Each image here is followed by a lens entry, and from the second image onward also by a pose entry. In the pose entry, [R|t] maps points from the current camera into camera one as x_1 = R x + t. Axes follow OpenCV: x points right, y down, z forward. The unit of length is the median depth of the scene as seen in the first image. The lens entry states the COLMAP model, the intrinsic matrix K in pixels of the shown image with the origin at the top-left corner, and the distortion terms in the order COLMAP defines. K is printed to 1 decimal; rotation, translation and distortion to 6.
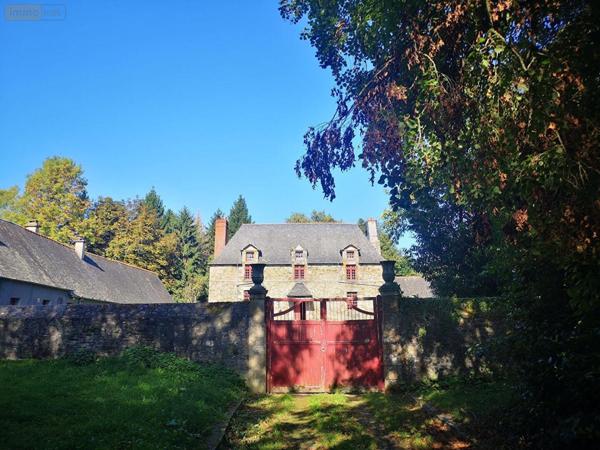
lens RADIAL K [[465.4, 0, 297.4], [0, 465.4, 224.5], [0, 0, 1]] dist [0.049081, -0.036373]
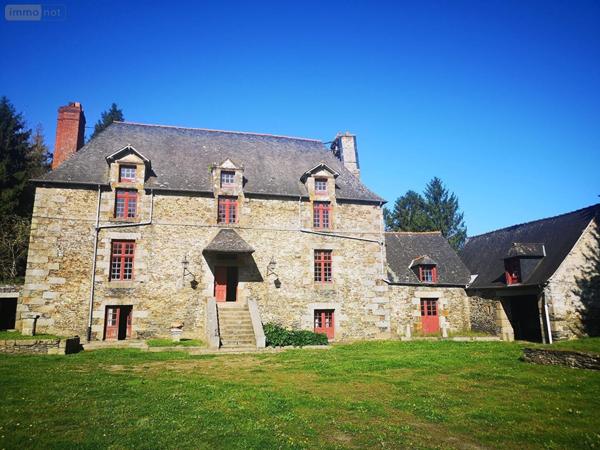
lens RADIAL K [[465.4, 0, 304.1], [0, 465.4, 223.3], [0, 0, 1]] dist [0.049081, -0.036373]
pose [[0.964606, 0.047522, 0.259377, -0.047535], [-0.053969, 0.998384, 0.017785, 0.103617], [-0.258112, -0.031154, 0.965612, 0.469986]]
